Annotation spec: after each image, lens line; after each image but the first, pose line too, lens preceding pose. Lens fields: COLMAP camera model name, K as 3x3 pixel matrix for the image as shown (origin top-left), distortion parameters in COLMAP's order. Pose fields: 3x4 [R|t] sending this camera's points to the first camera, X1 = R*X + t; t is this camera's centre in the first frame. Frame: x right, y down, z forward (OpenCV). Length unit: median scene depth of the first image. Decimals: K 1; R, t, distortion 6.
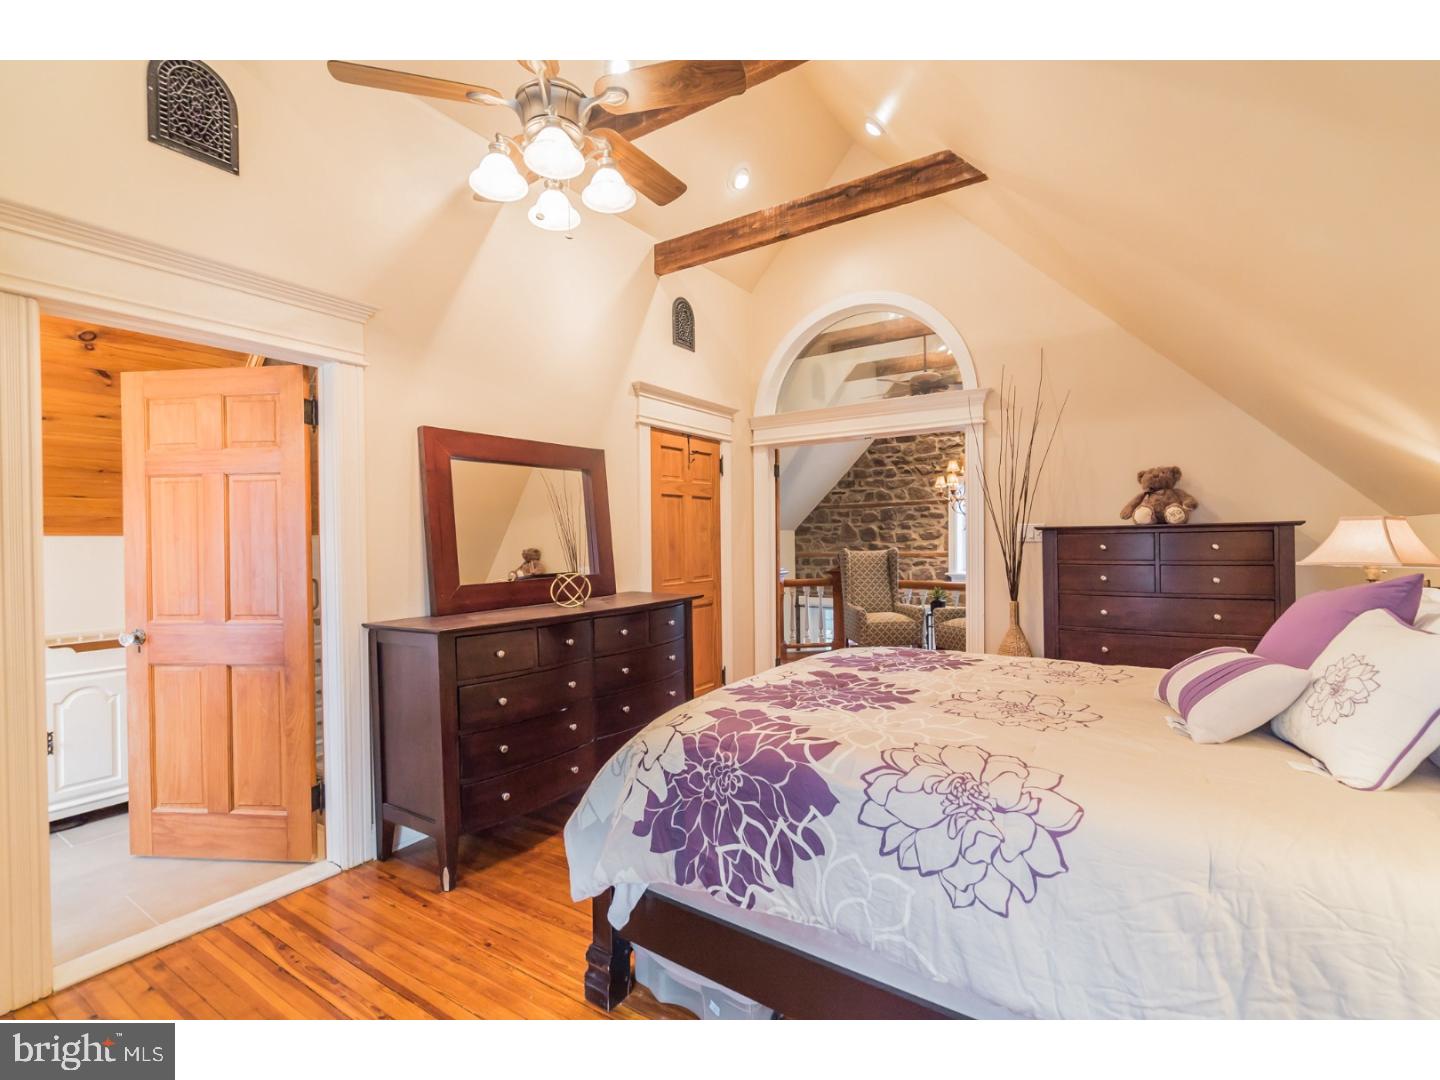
lens RADIAL K [[662.6, 0, 721.0], [0, 662.6, 539.9], [0, 0, 1]] dist [0.005343, 0.000225]
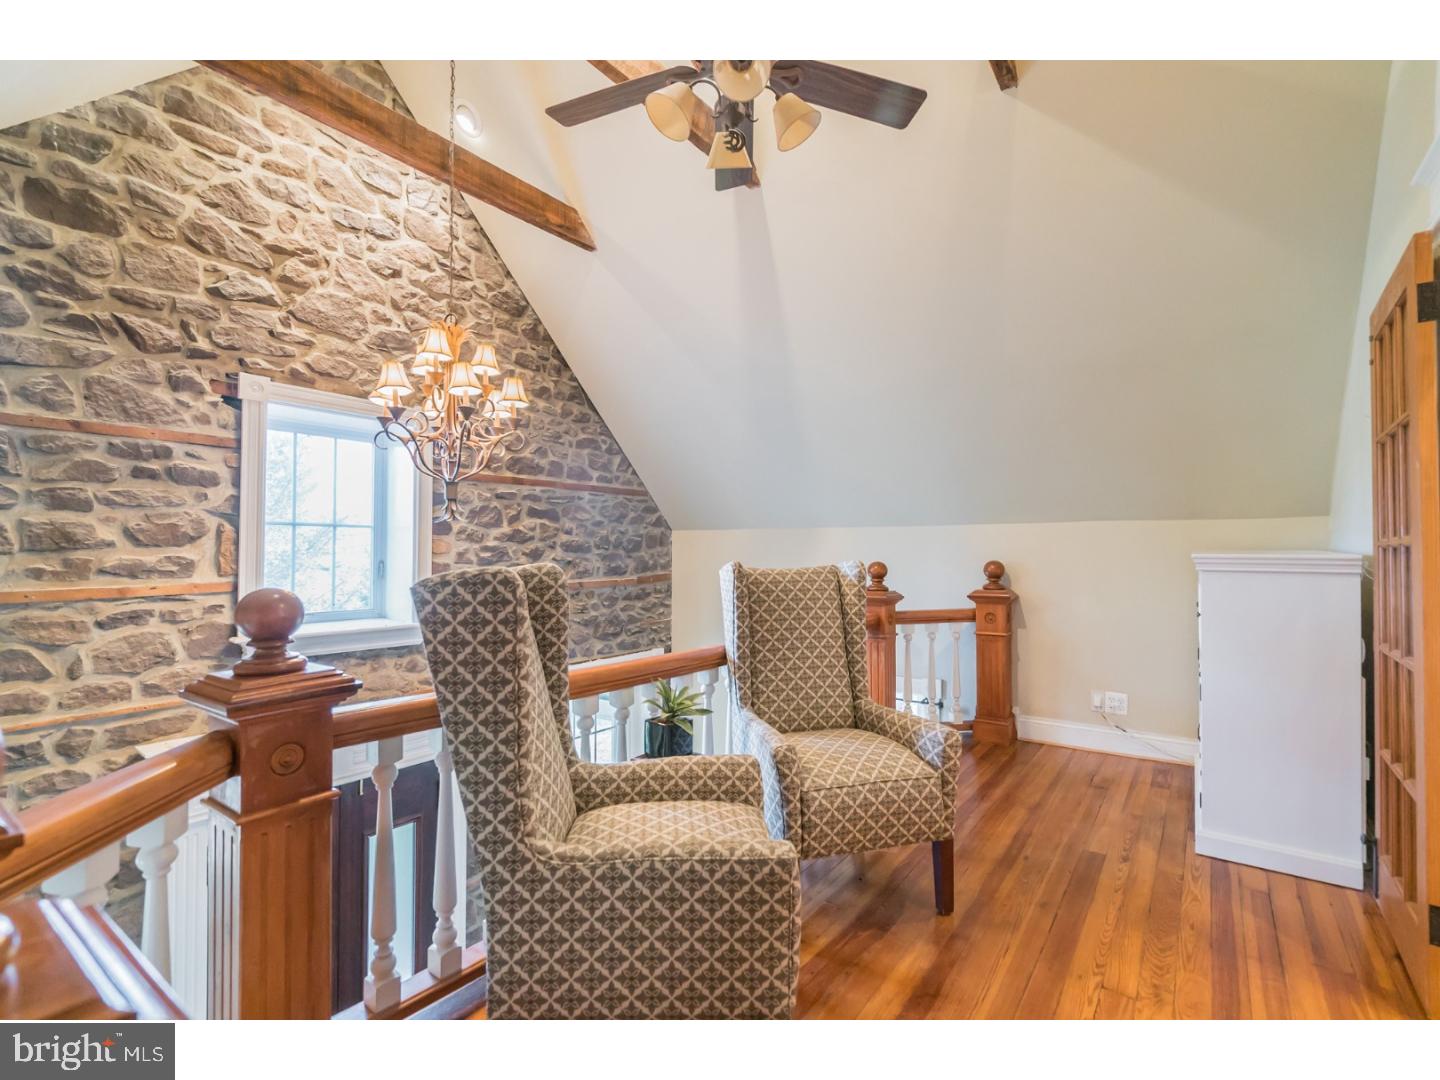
lens RADIAL K [[662.6, 0, 722.0], [0, 662.6, 540.1], [0, 0, 1]] dist [0.005343, 0.000225]
pose [[0.040820, 0.030719, 0.998694, -0.011939], [0.005641, 0.999504, -0.030974, 0.008760], [-0.999151, 0.006898, 0.040627, 0.698314]]
